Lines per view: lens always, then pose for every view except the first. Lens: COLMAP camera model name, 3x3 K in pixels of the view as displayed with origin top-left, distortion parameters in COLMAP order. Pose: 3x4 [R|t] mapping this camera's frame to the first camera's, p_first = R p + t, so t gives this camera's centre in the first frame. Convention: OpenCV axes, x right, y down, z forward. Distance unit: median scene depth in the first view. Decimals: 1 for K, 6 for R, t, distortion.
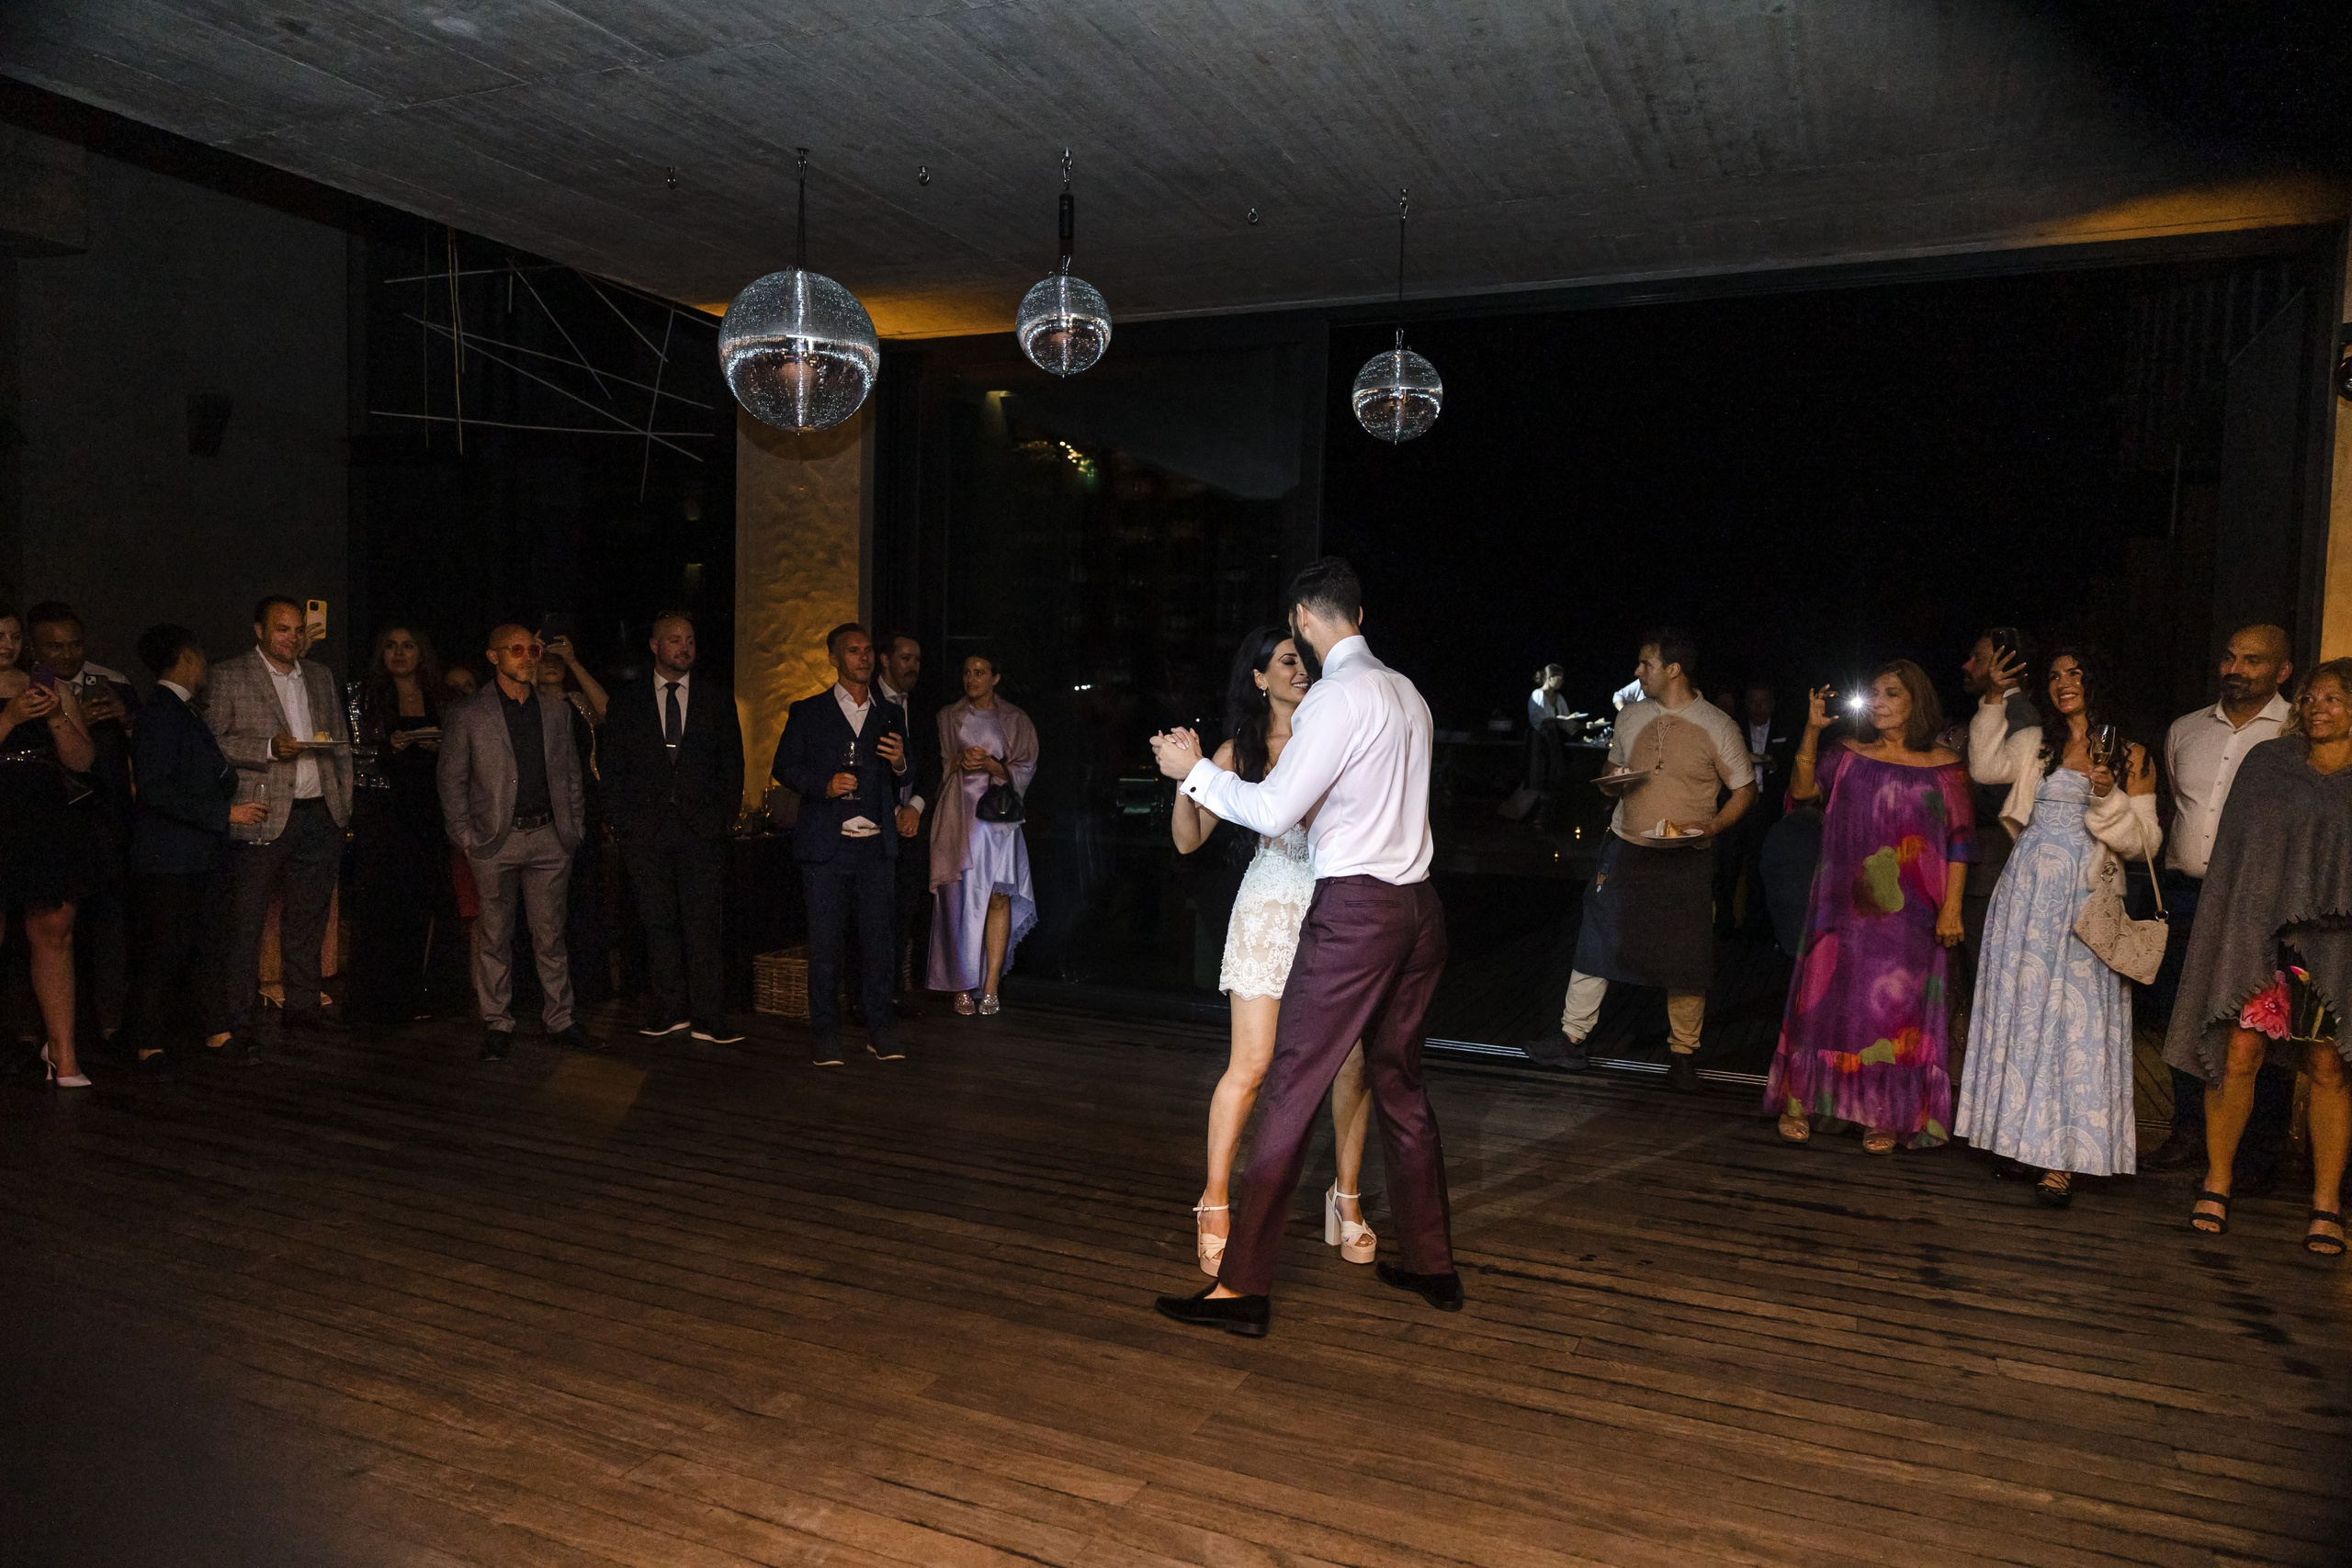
lens RADIAL K [[1911.6, 0, 1176.0], [0, 1911.6, 784.0], [0, 0, 1]] dist [0.011708, 0.000432]
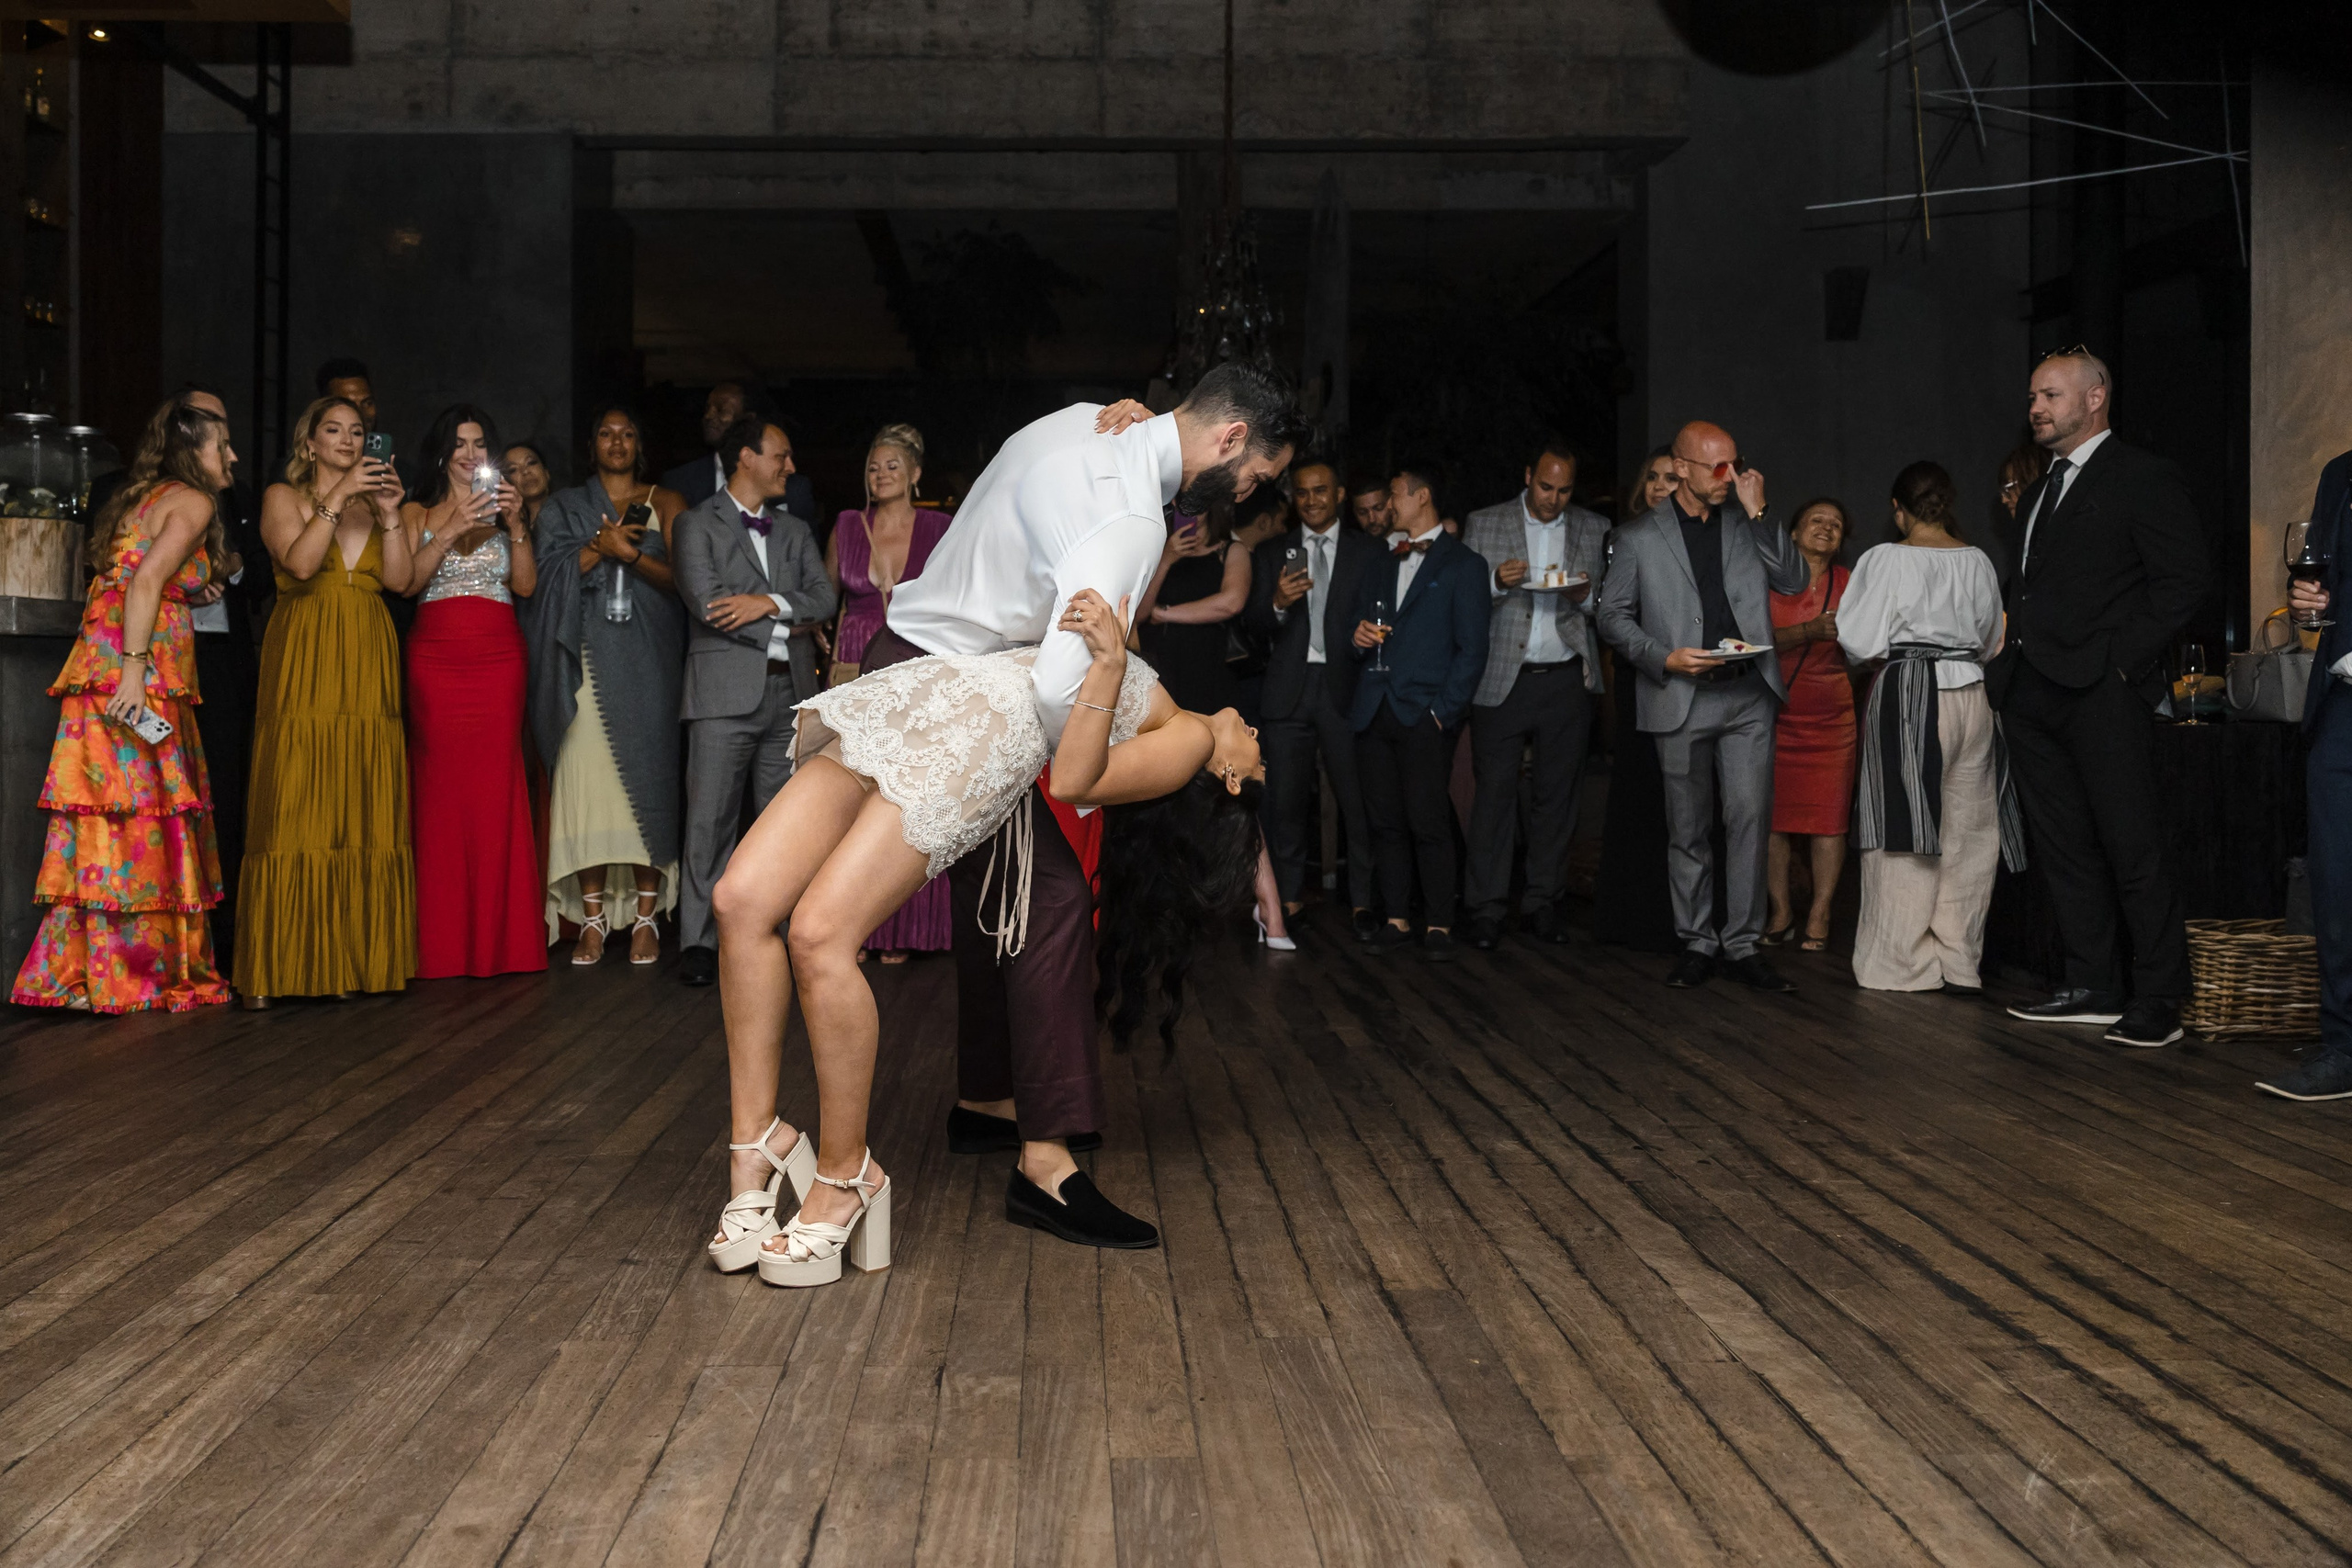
lens RADIAL K [[1911.6, 0, 1176.0], [0, 1911.6, 784.0], [0, 0, 1]] dist [0.011708, 0.000432]
pose [[0.320711, 0.001094, -0.947176, 0.360061], [-0.053031, 0.998451, -0.016803, 0.101004], [0.945691, 0.055619, 0.320273, 0.686036]]
